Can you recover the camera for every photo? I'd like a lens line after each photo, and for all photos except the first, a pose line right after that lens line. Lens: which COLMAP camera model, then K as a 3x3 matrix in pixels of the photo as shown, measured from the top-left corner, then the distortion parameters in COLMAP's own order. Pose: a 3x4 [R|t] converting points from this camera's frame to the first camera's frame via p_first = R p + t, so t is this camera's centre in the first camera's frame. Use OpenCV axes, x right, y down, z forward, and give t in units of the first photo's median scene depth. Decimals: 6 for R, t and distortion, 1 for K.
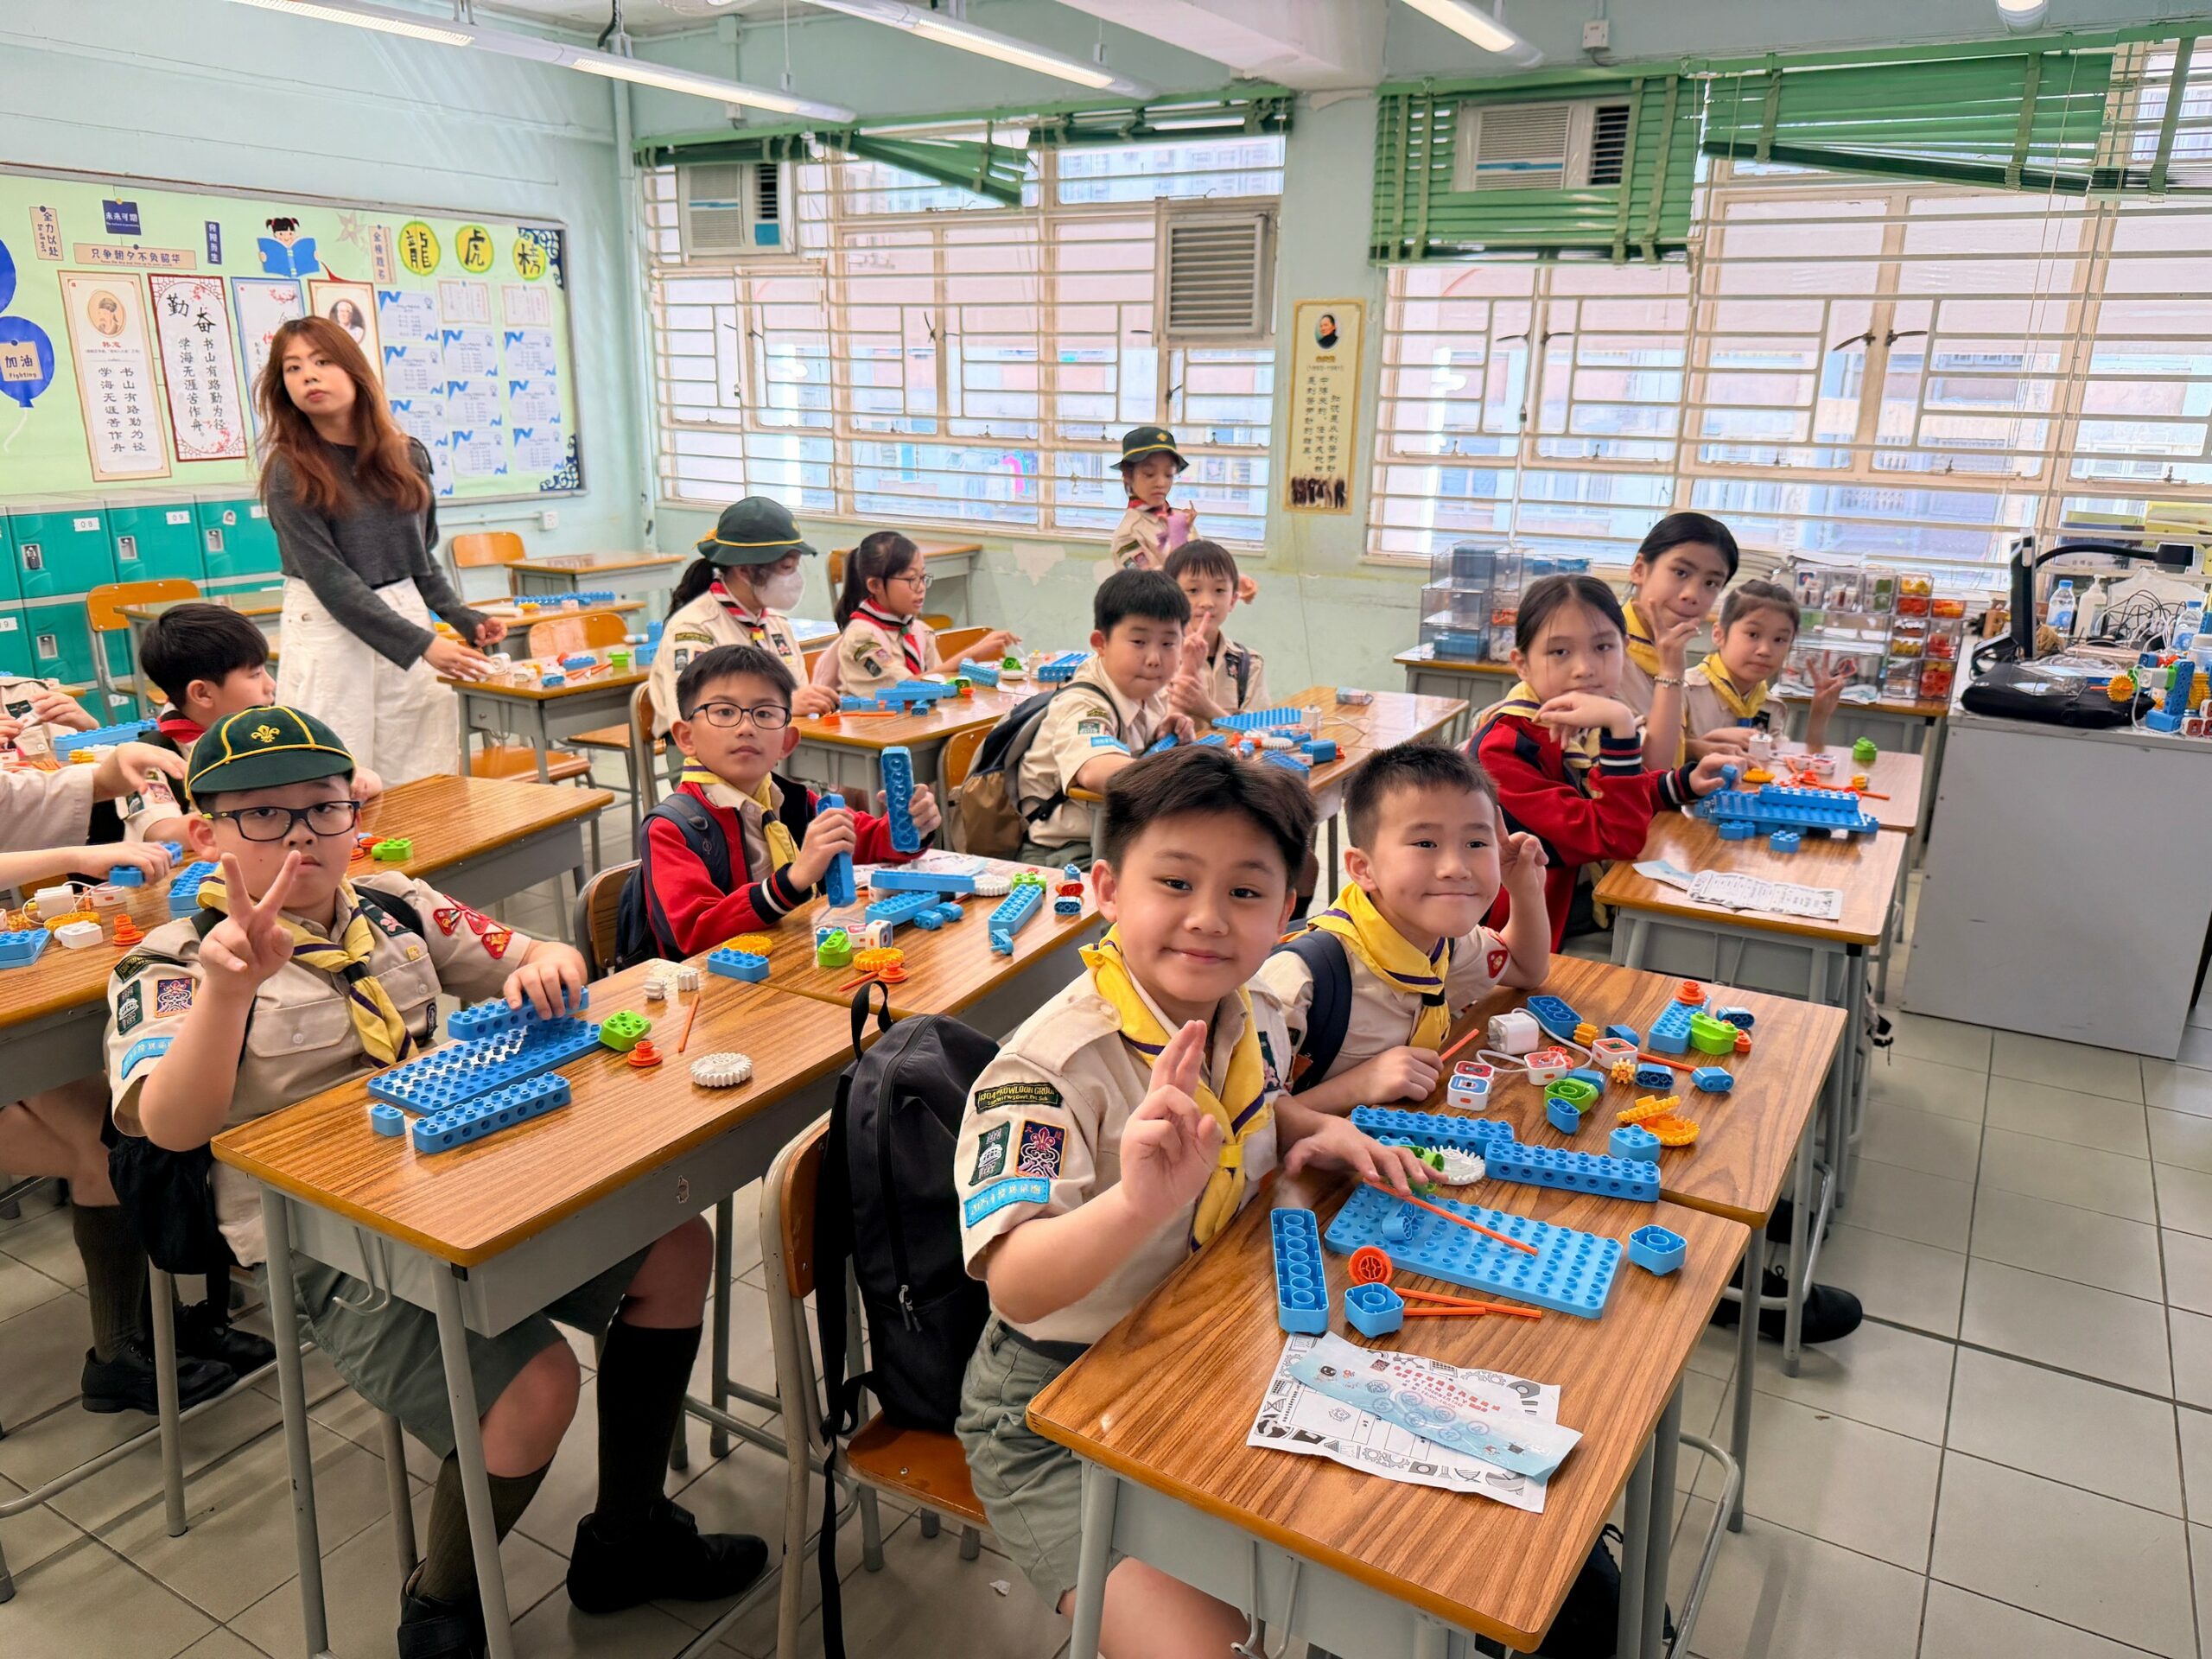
lens RADIAL K [[1561.1, 0, 1106.0], [0, 1561.1, 829.5], [0, 0, 1]] dist [-0.022255, 0.002652]
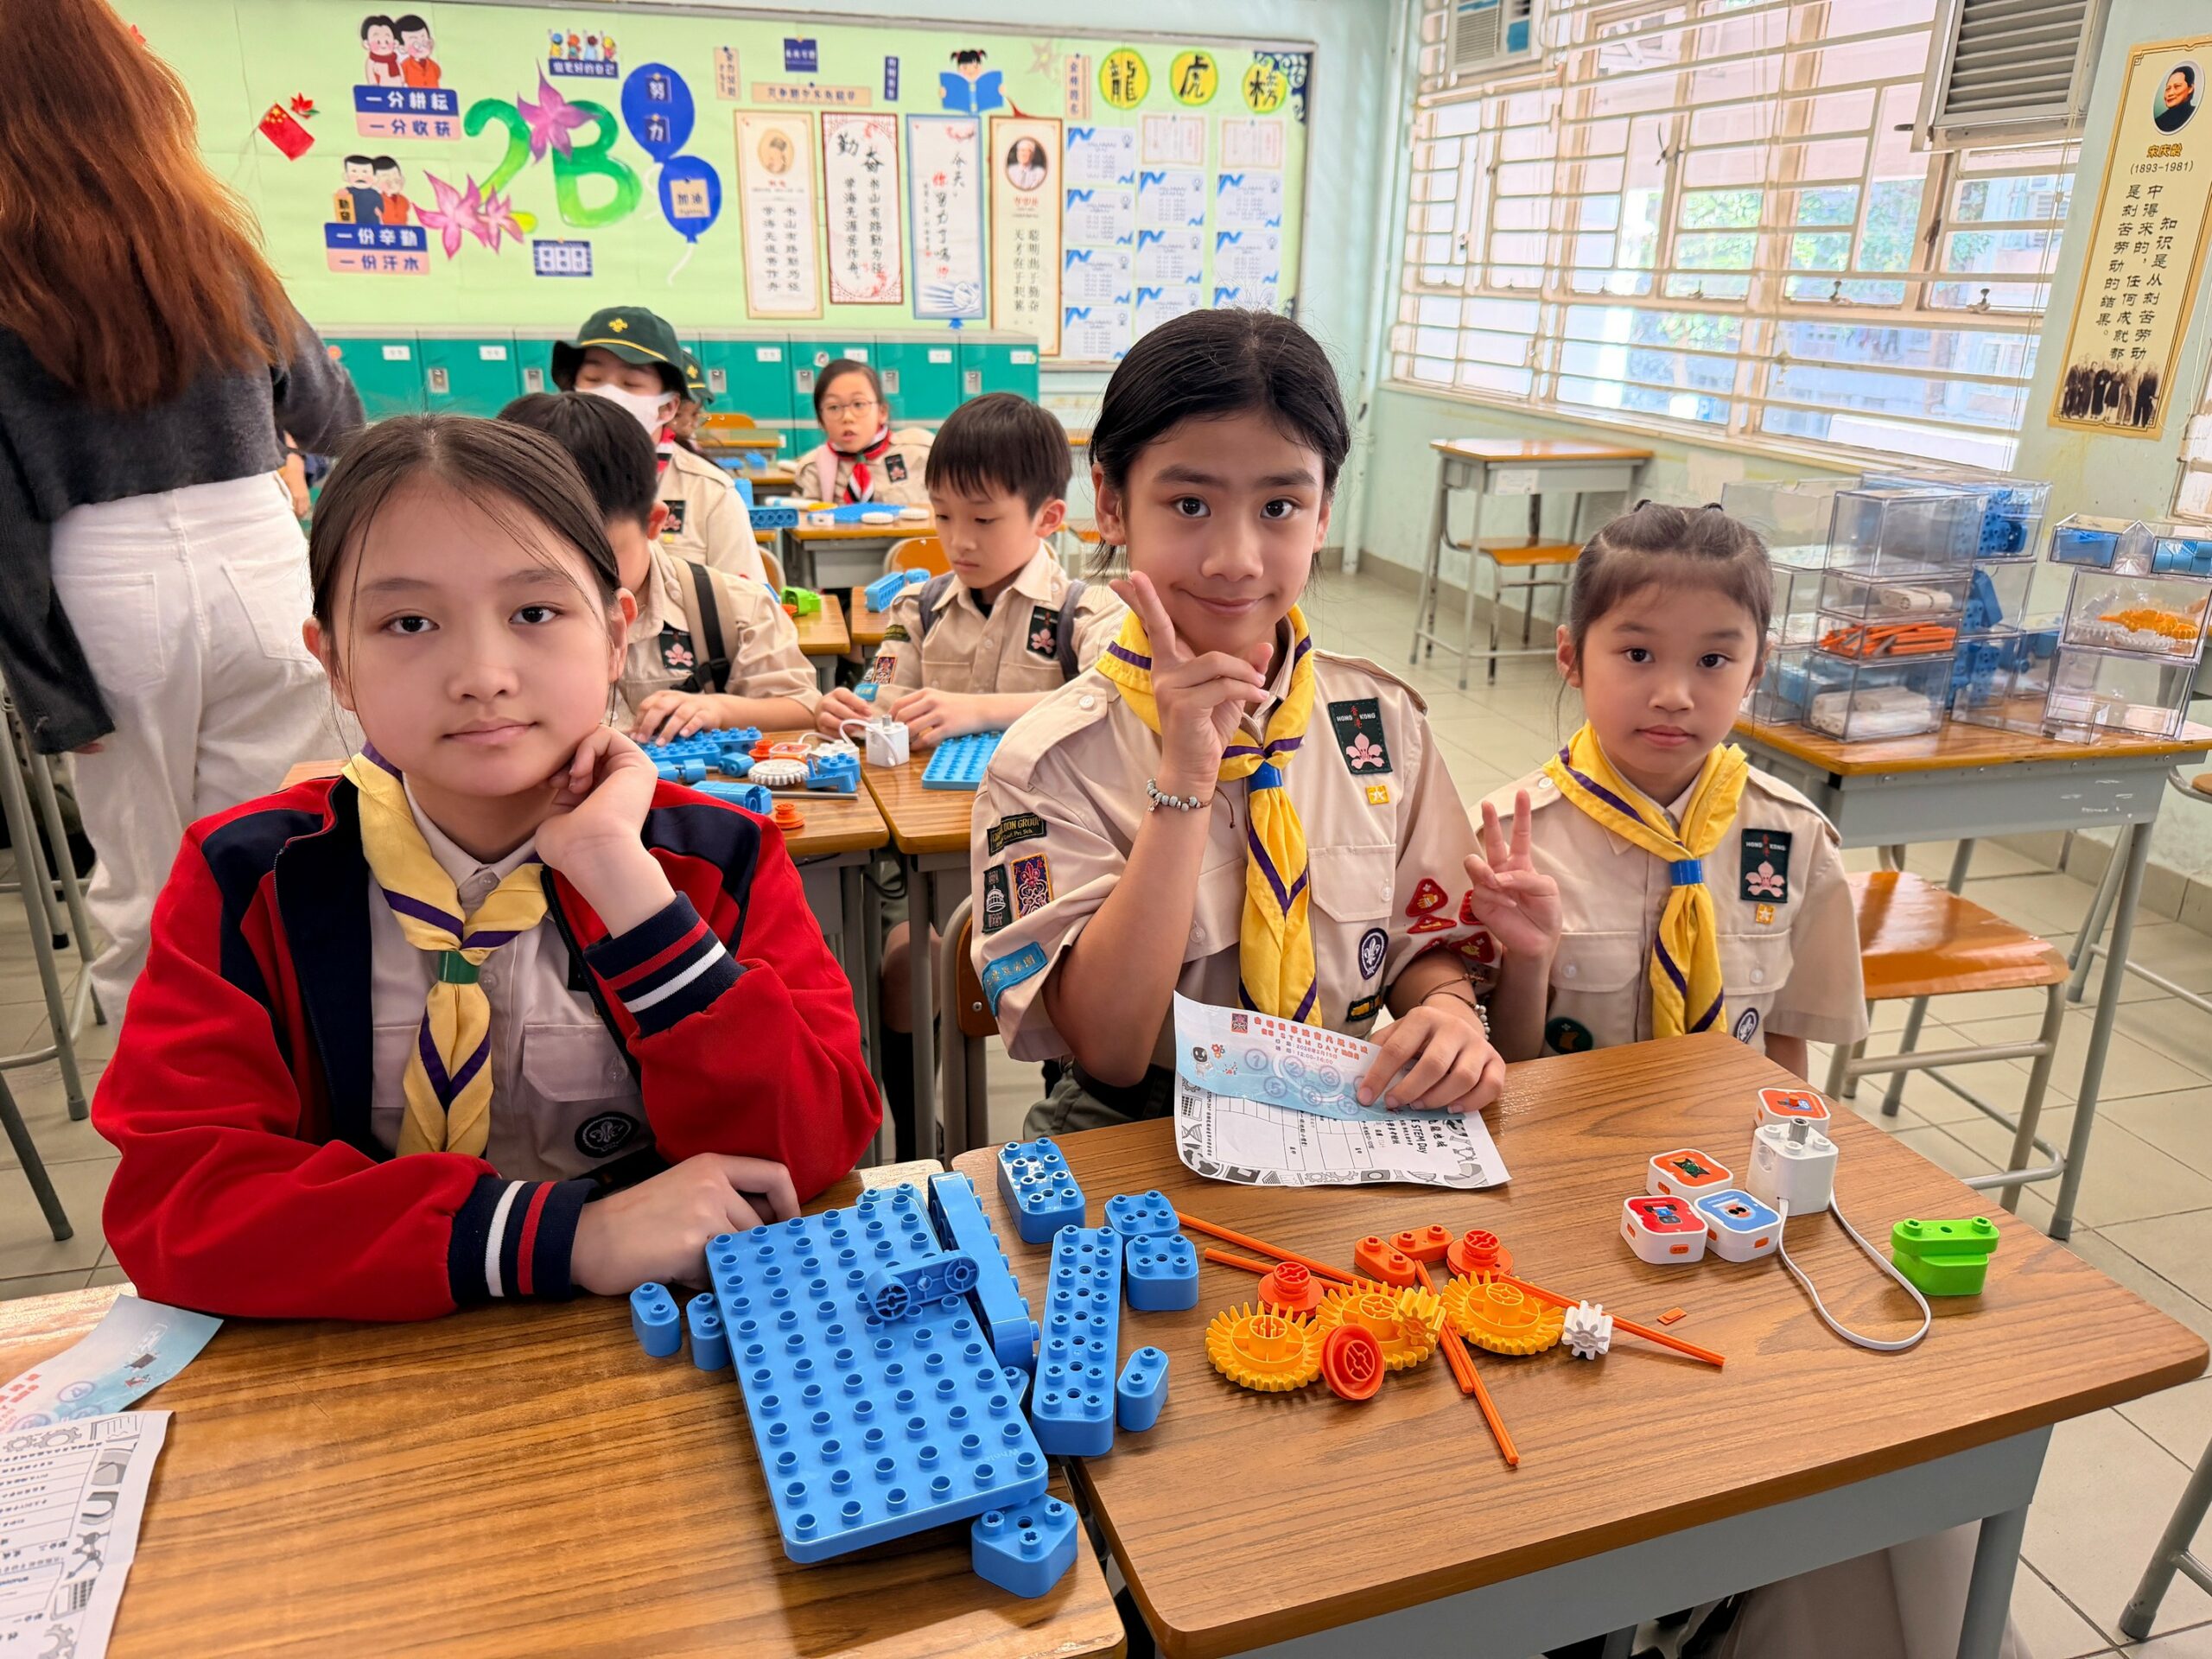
lens RADIAL K [[1592.7, 0, 1106.0], [0, 1592.7, 829.5], [0, 0, 1]] dist [0.007327, -0.028202]
pose [[0.724482, 0.228190, -0.650427, 0.278230], [-0.200900, 0.972548, 0.117427, -0.058039], [0.659367, 0.045596, 0.750437, 0.334556]]
